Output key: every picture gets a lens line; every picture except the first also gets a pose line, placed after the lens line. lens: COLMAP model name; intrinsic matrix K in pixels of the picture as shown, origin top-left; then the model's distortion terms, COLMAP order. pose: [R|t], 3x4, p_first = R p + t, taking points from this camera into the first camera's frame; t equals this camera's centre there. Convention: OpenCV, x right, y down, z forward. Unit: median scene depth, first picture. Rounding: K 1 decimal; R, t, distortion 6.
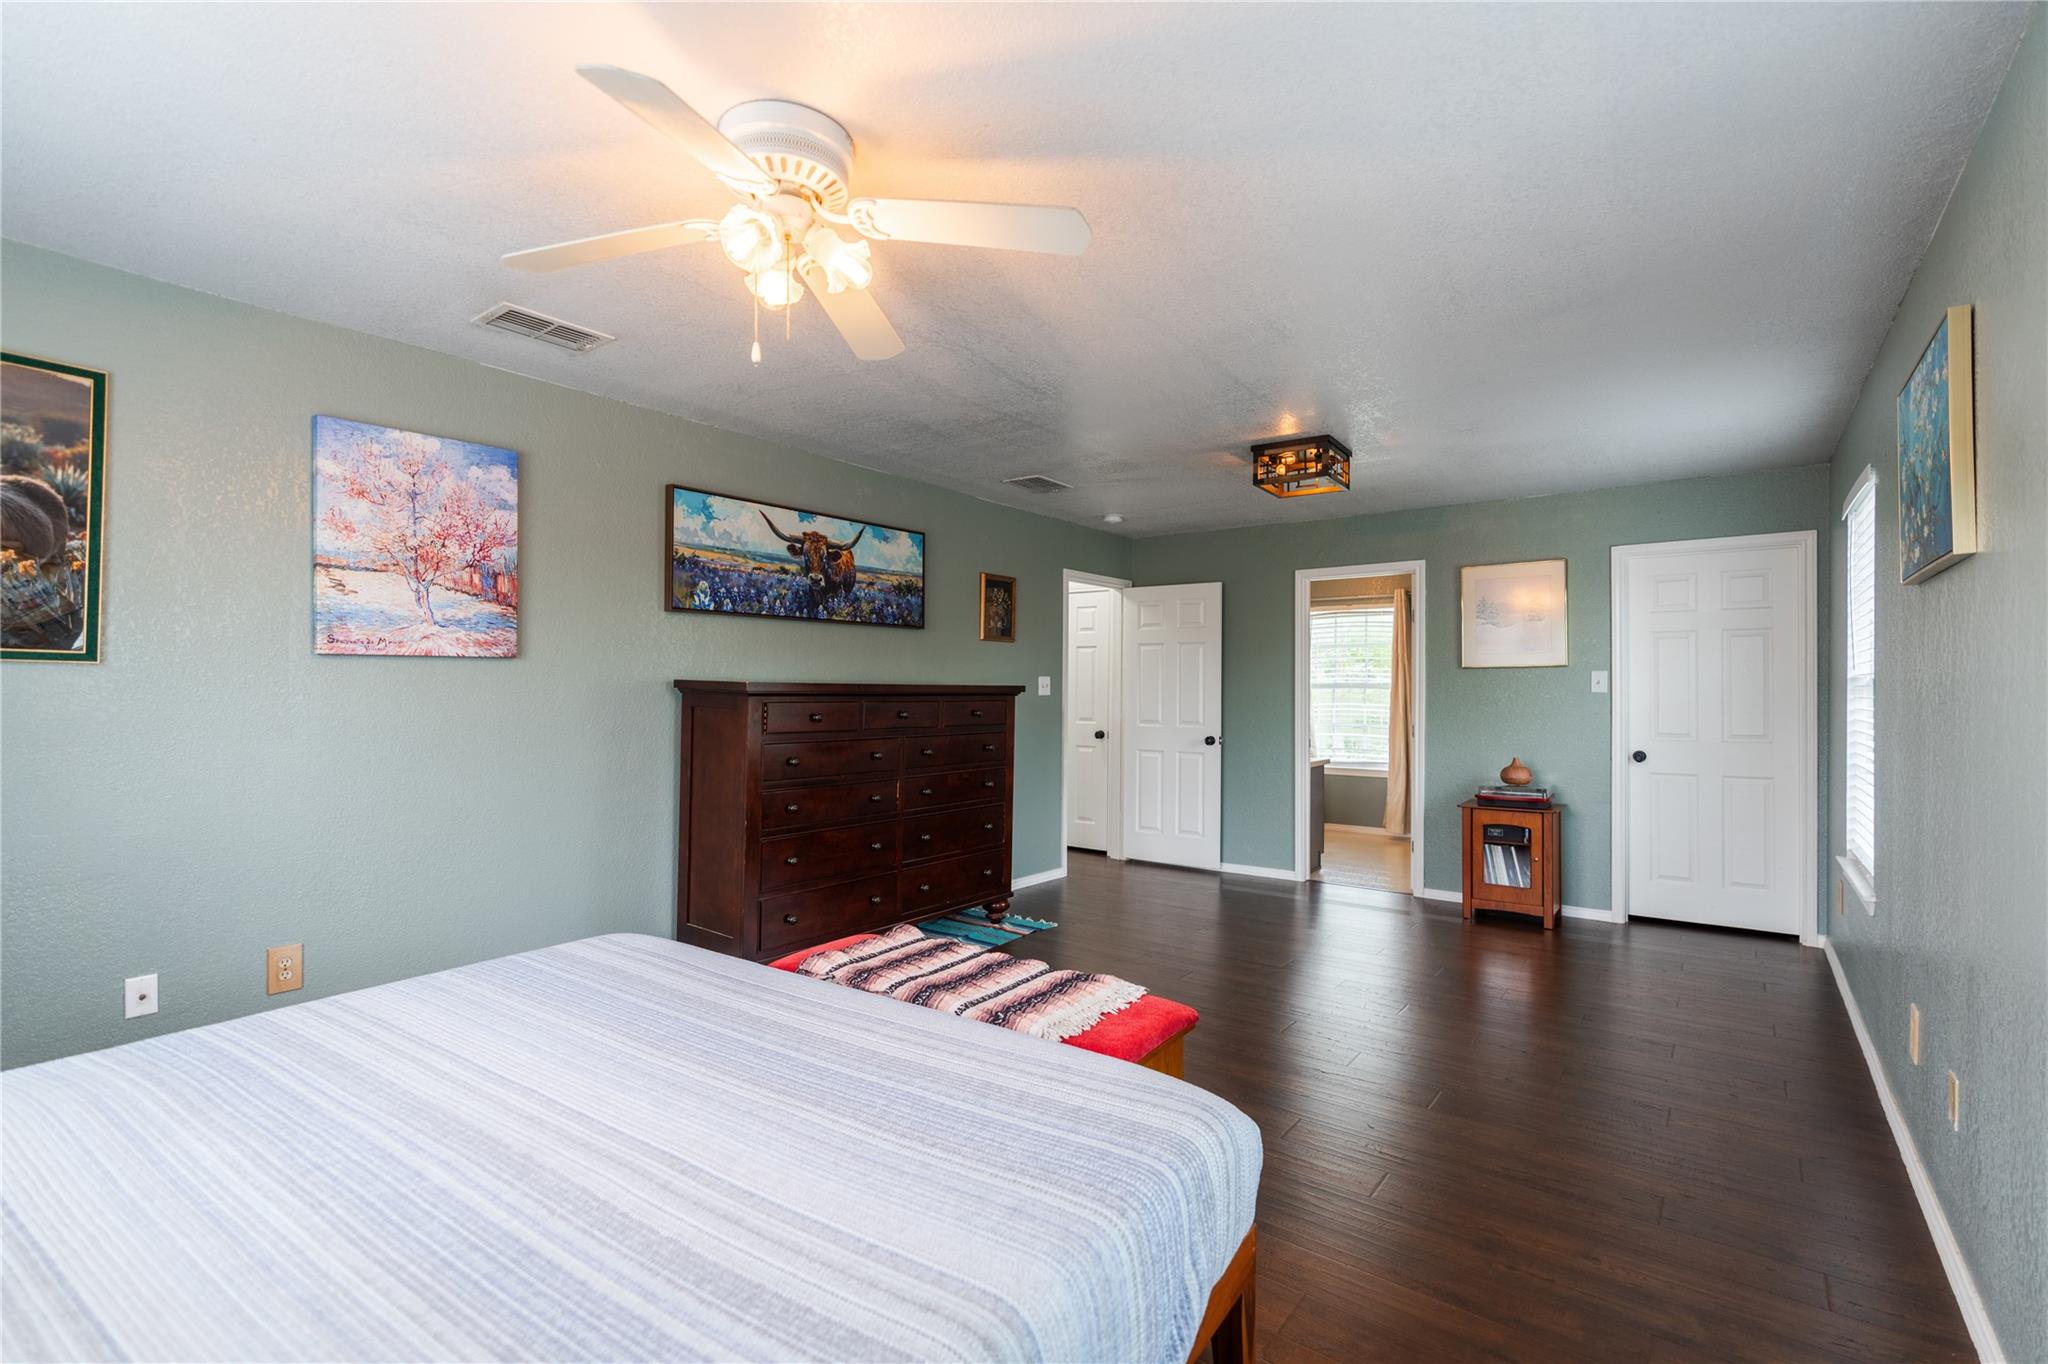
lens RADIAL K [[939.2, 0, 1066.8], [0, 939.2, 686.8], [0, 0, 1]] dist [-0.001800, 0.000323]
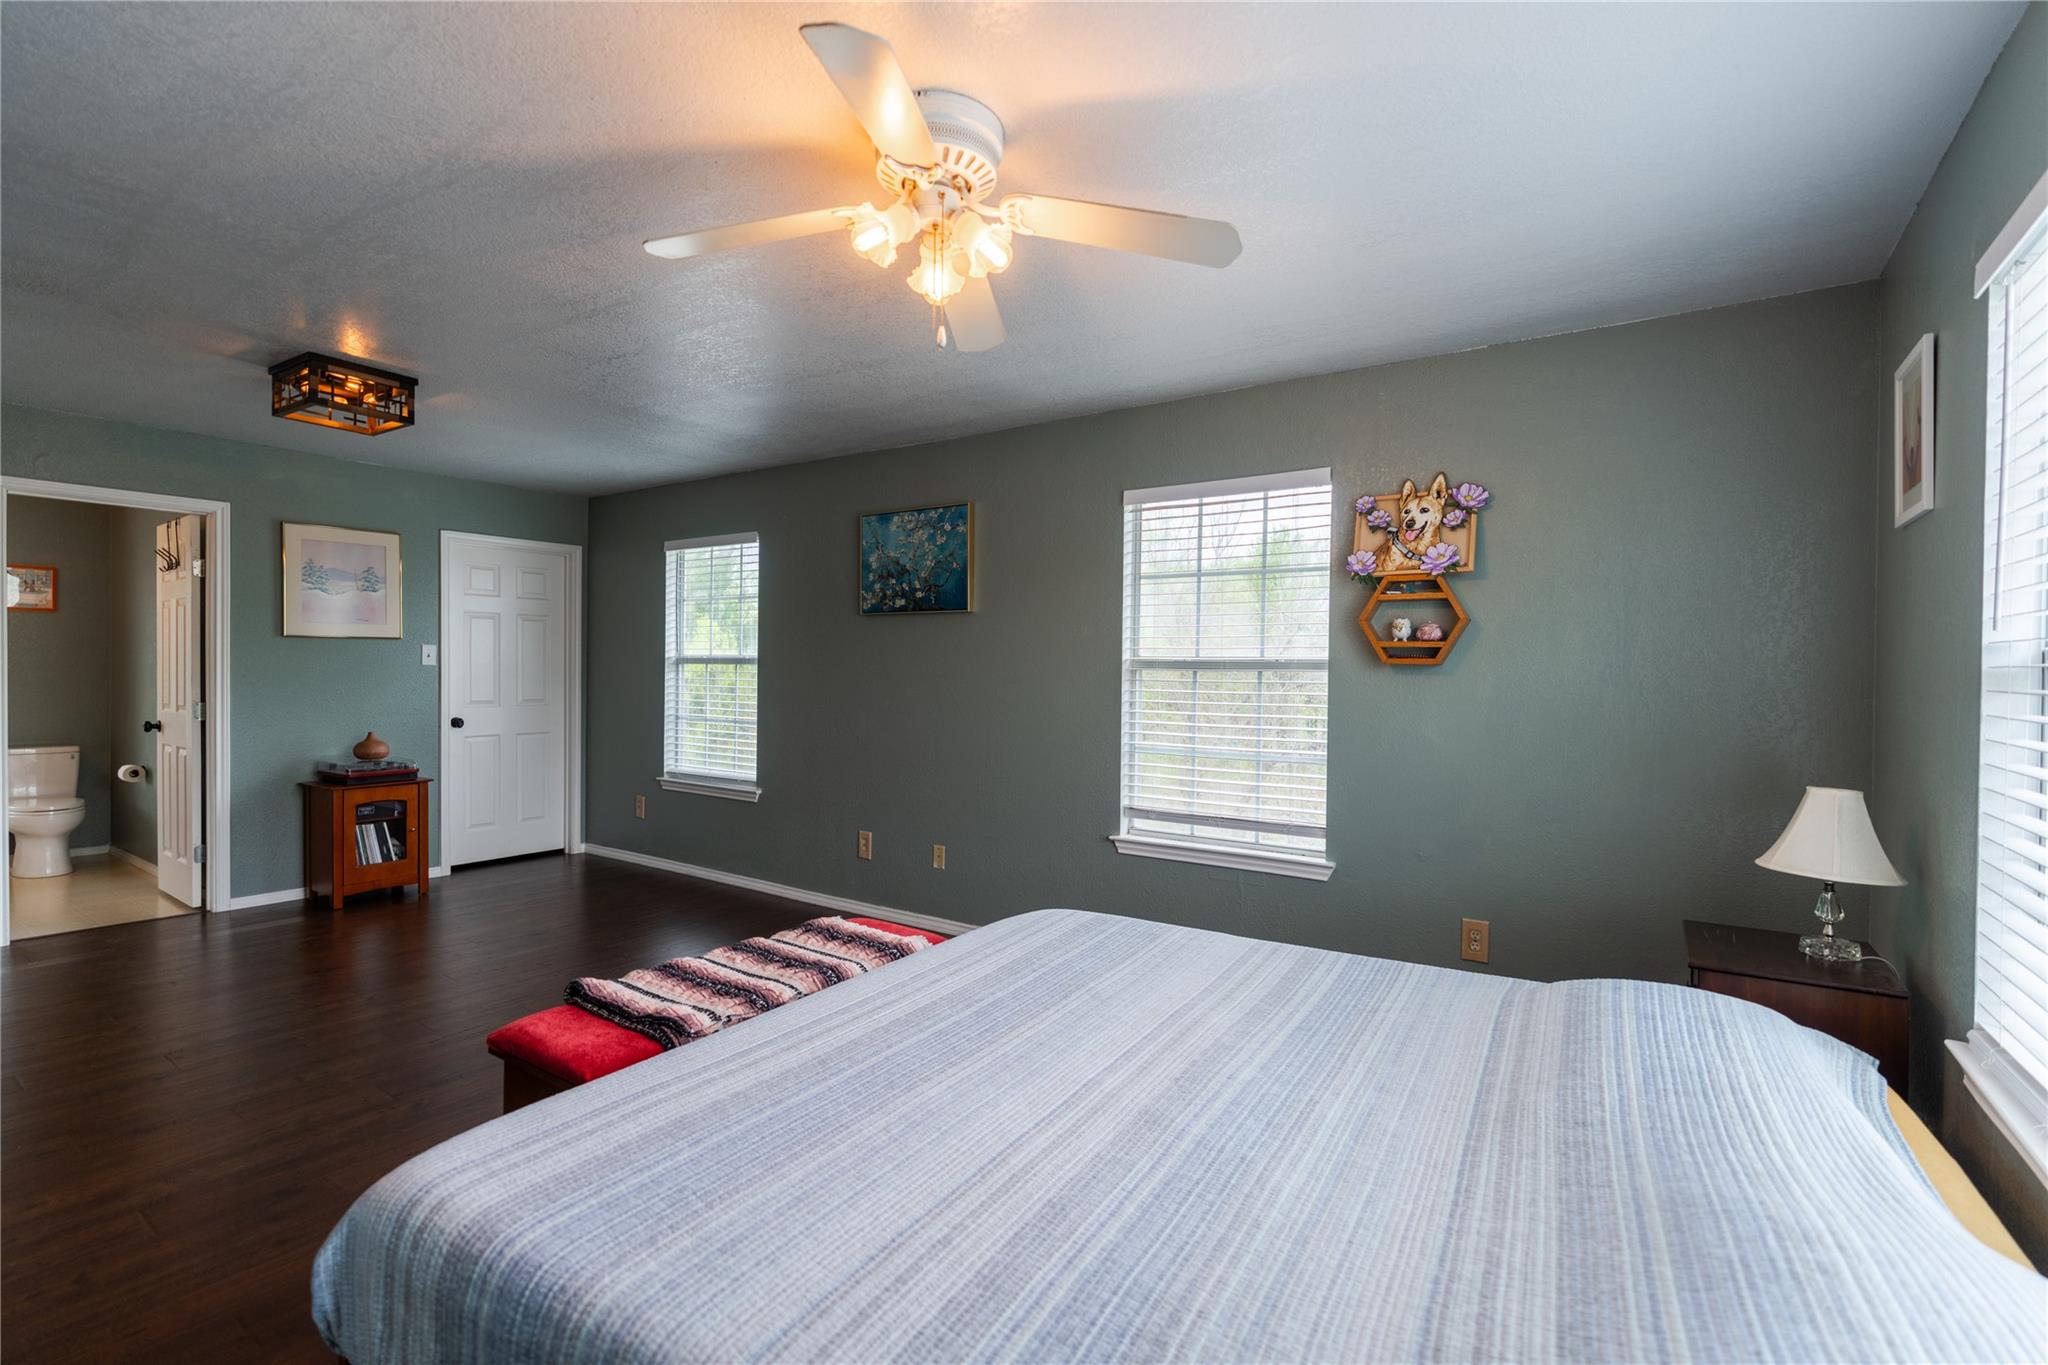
lens RADIAL K [[912.3, 0, 1034.1], [0, 912.3, 683.5], [0, 0, 1]] dist [-0.006994, 0.000446]
pose [[-0.037712, -0.018560, 0.999116, -1.189873], [-0.017810, 0.999681, 0.017898, -0.008675], [-0.999130, -0.017119, -0.038031, 0.856877]]
